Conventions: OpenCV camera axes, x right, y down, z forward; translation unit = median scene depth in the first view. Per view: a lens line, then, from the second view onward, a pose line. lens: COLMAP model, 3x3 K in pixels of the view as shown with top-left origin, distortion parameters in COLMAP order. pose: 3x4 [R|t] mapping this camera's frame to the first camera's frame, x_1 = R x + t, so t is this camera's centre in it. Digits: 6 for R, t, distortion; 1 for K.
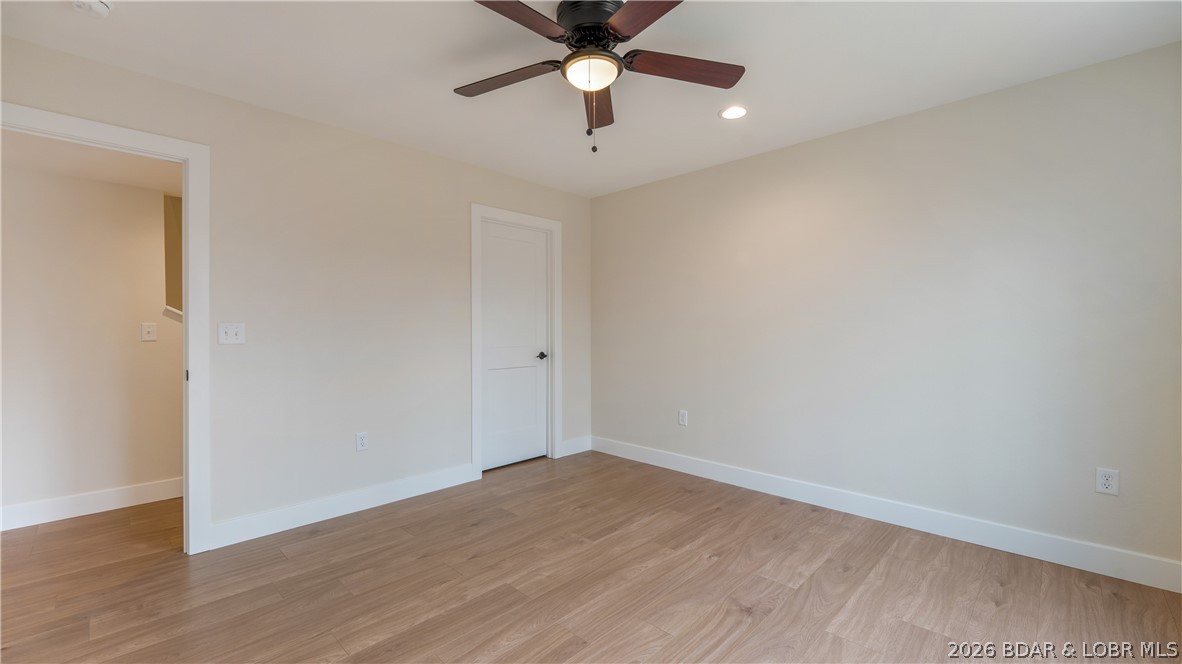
lens RADIAL K [[478.1, 0, 595.0], [0, 478.1, 333.4], [0, 0, 1]] dist [0.000088, -0.000657]
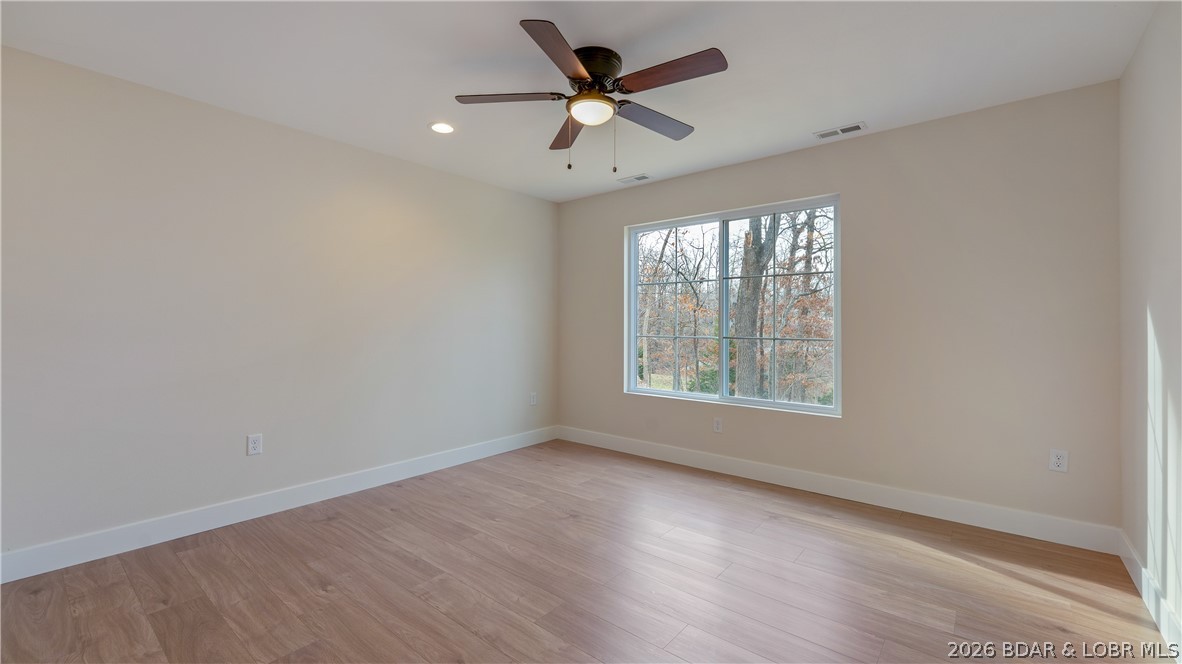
lens RADIAL K [[478.1, 0, 590.8], [0, 478.1, 326.8], [0, 0, 1]] dist [0.000088, -0.000657]
pose [[-0.073139, -0.003792, 0.997315, -0.820356], [0.008537, 0.999954, 0.004428, -0.000476], [-0.997285, 0.008838, -0.073104, 0.761838]]
